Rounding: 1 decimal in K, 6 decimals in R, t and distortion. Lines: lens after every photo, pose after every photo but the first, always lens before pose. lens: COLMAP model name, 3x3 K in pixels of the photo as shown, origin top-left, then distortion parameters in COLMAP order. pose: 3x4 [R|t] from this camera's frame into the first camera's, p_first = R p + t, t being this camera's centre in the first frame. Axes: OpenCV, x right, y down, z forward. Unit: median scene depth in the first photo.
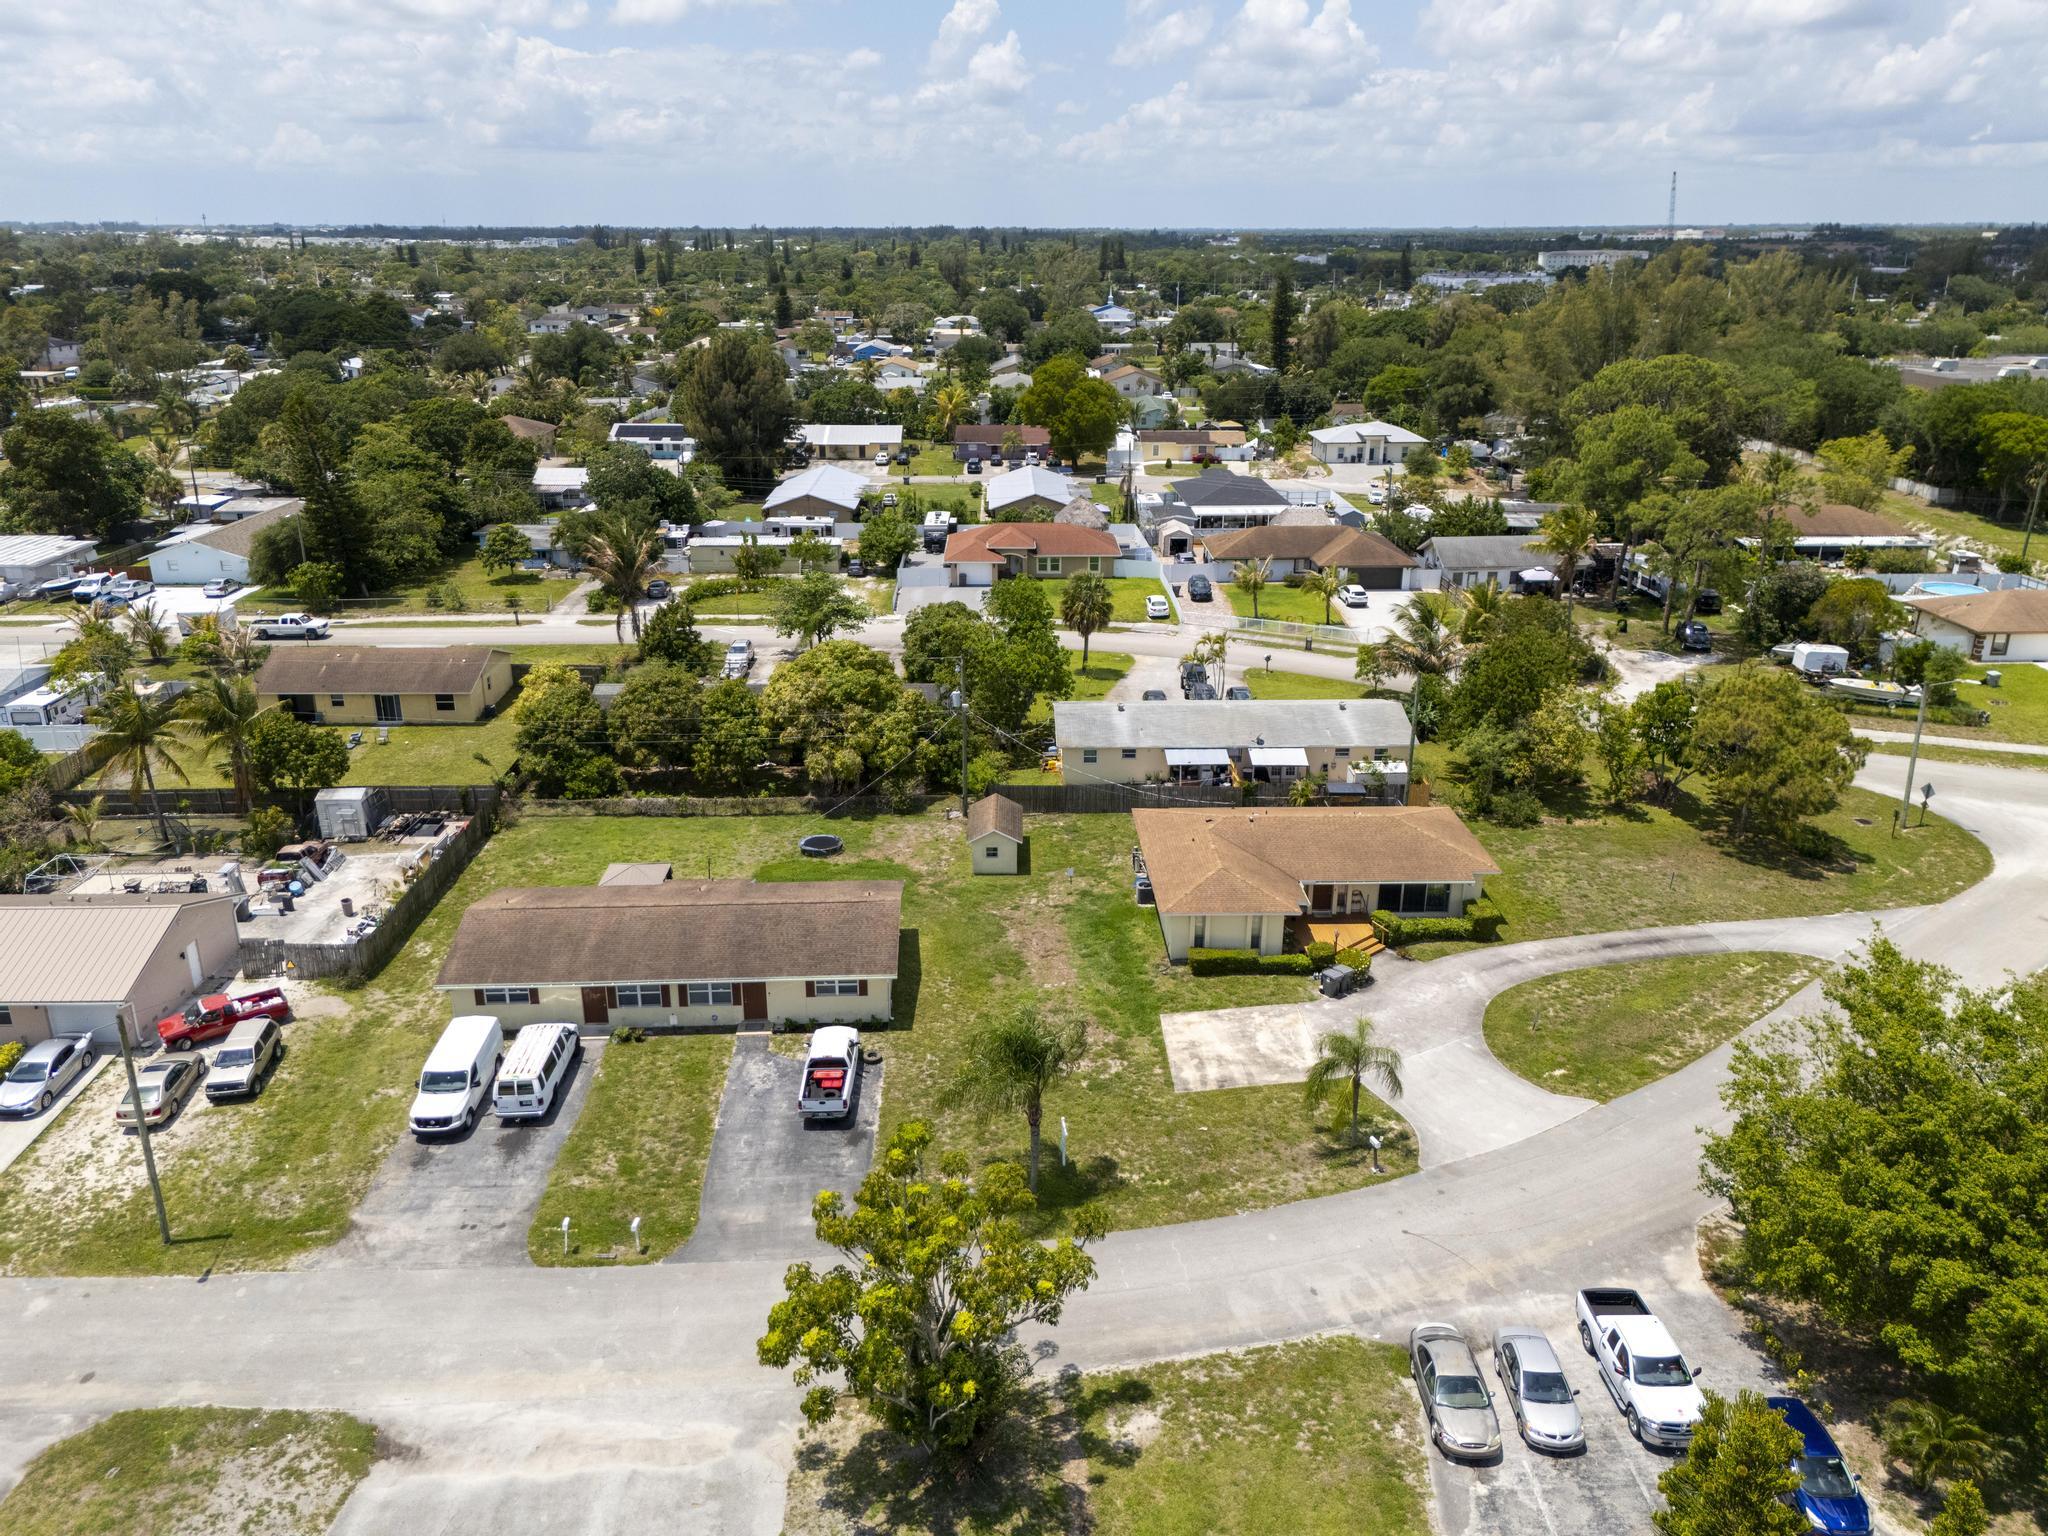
lens RADIAL K [[1491.2, 0, 1021.6], [0, 1491.2, 812.5], [0, 0, 1]] dist [0.057845, -0.049546]
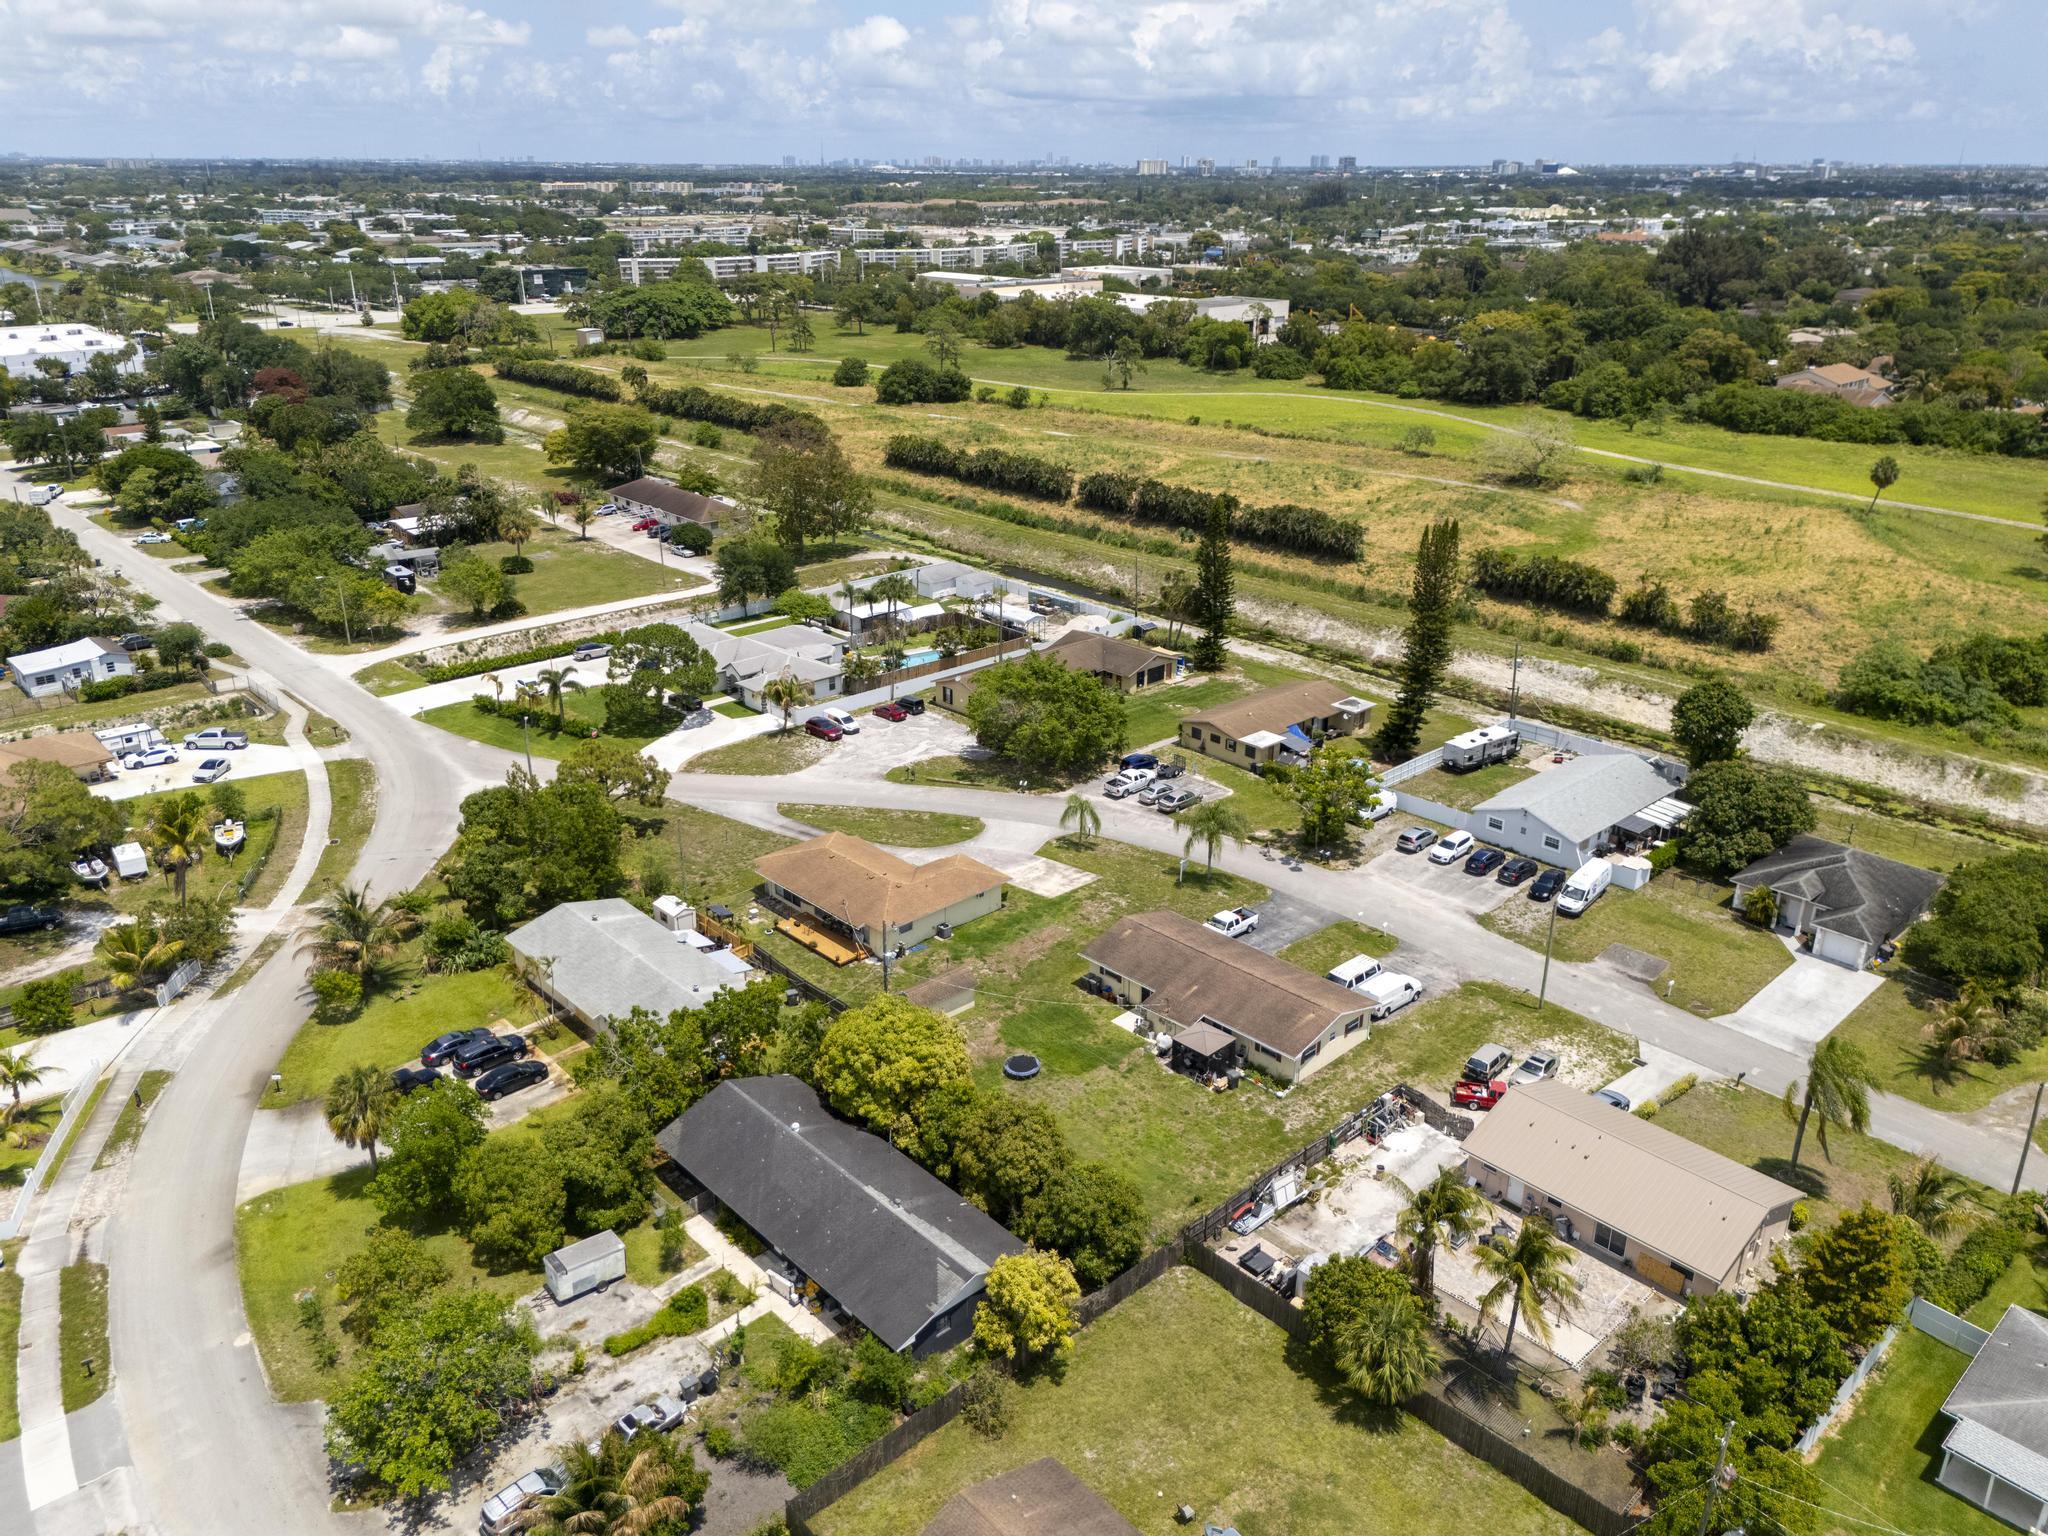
lens RADIAL K [[1509.9, 0, 992.5], [0, 1509.9, 771.5], [0, 0, 1]] dist [0.061333, -0.067360]
pose [[-0.656803, -0.280050, 0.700129, -0.838817], [0.275029, 0.775550, 0.568227, -0.796361], [-0.702117, 0.565769, -0.432362, 1.310914]]
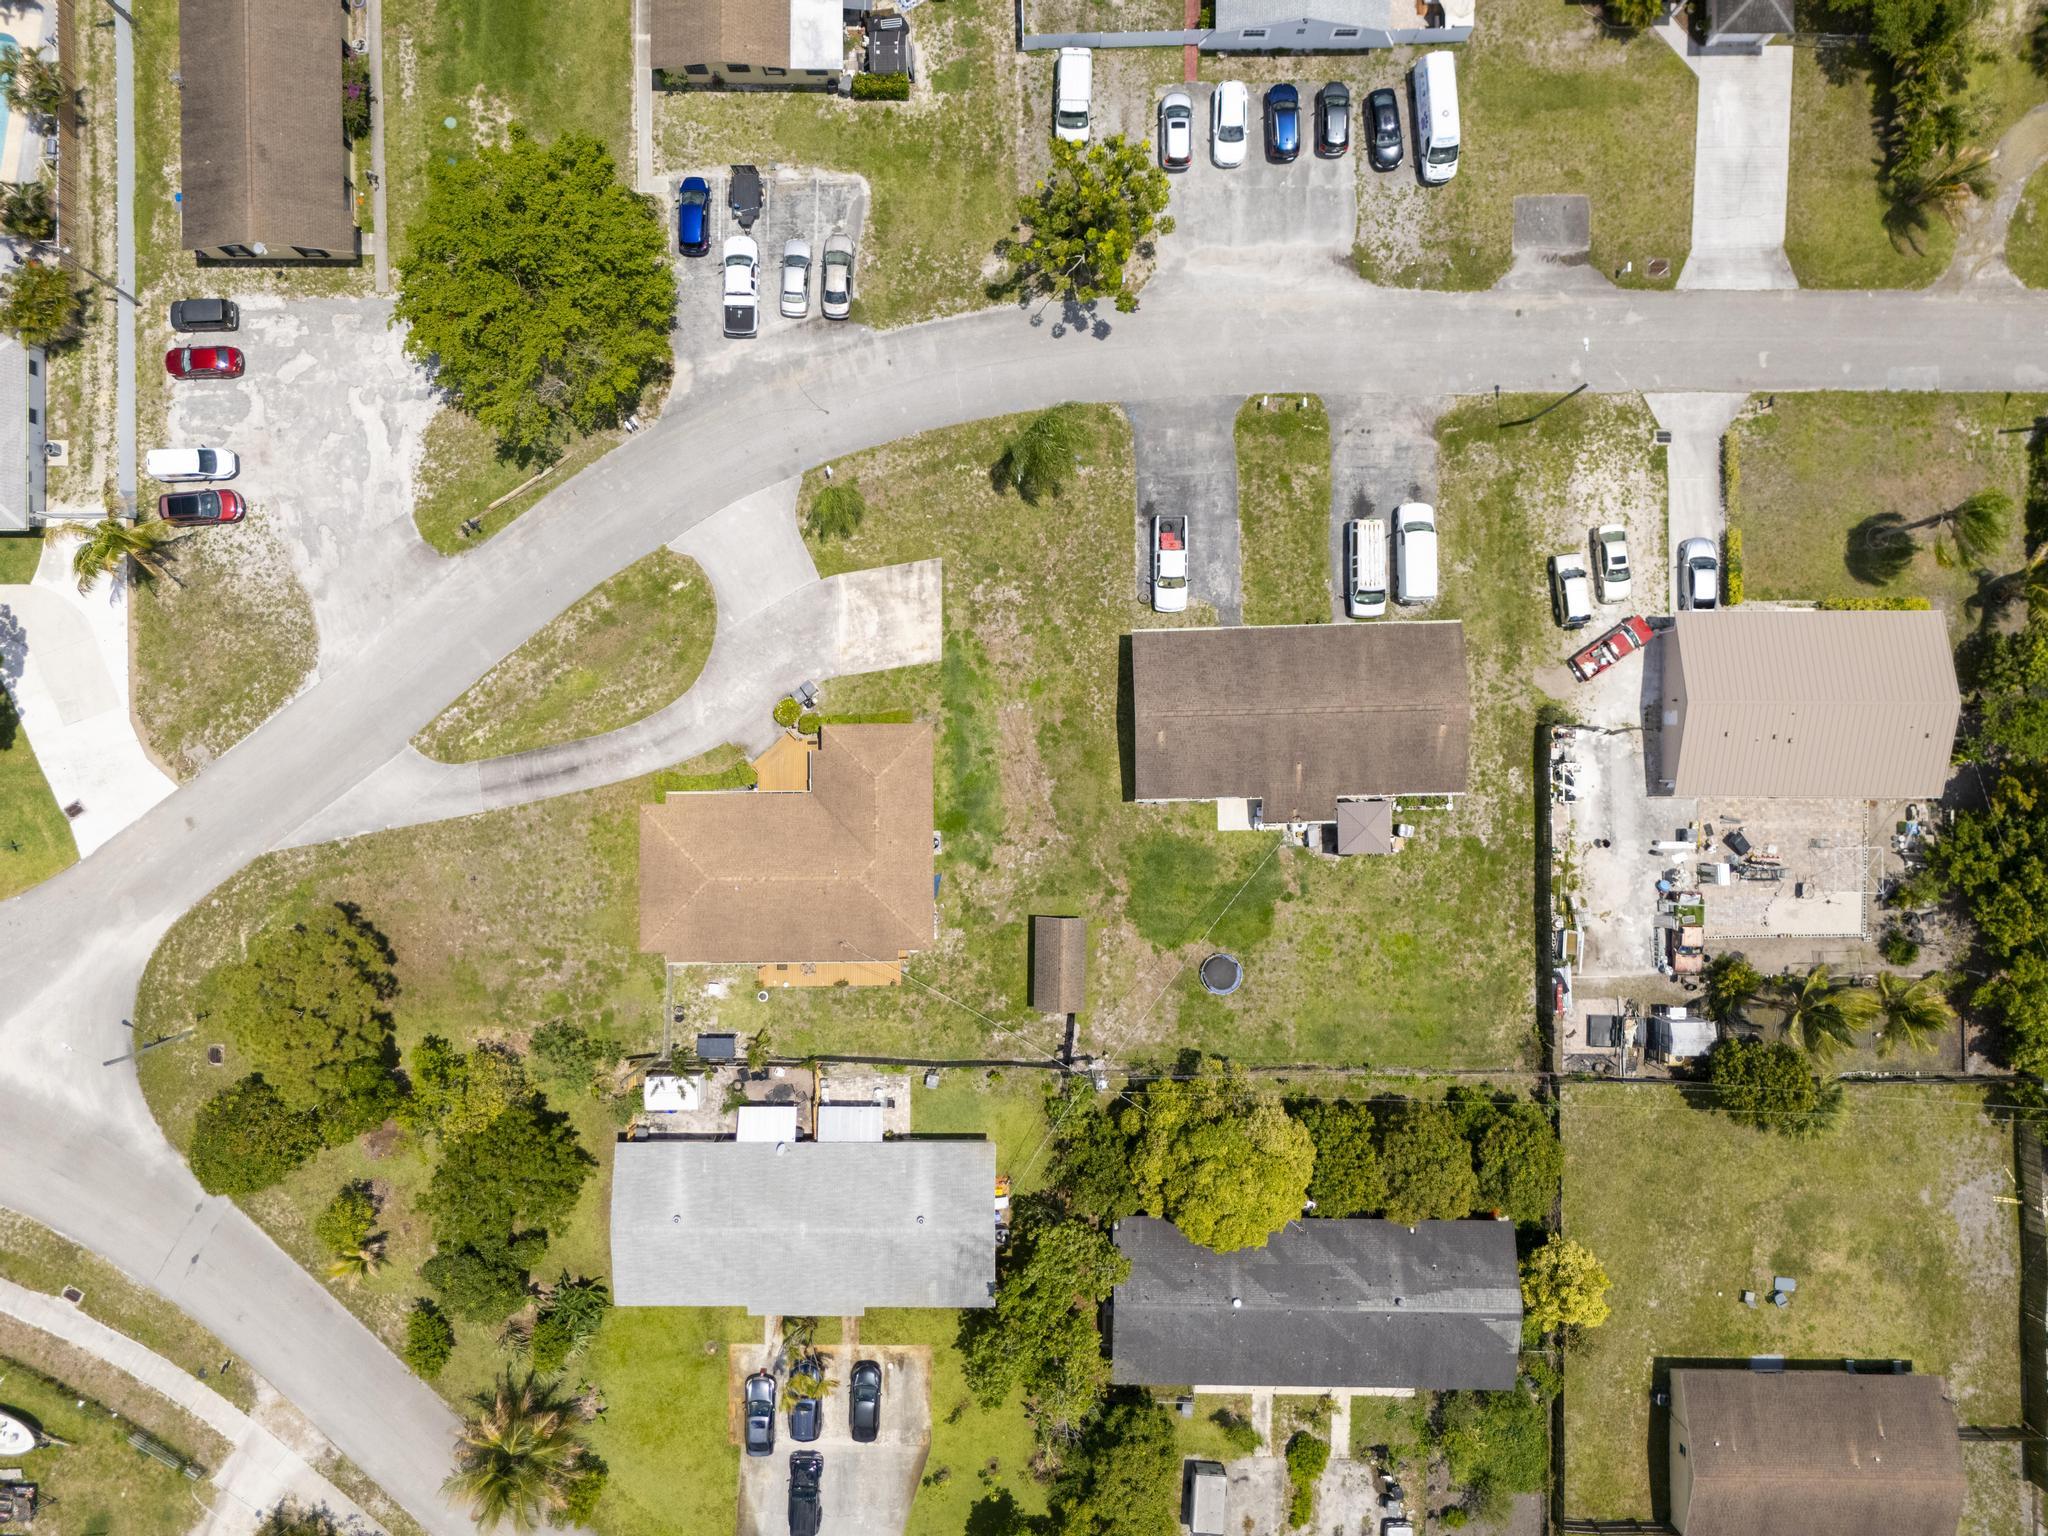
lens RADIAL K [[1506.1, 0, 1024.0], [0, 1506.1, 768.0], [0, 0, 1]] dist [0.060479, -0.052455]
pose [[-0.999784, -0.018180, 0.010044, 0.000417], [0.015956, -0.362643, 0.931791, -0.882334], [-0.013298, 0.931751, 0.362855, 0.433930]]
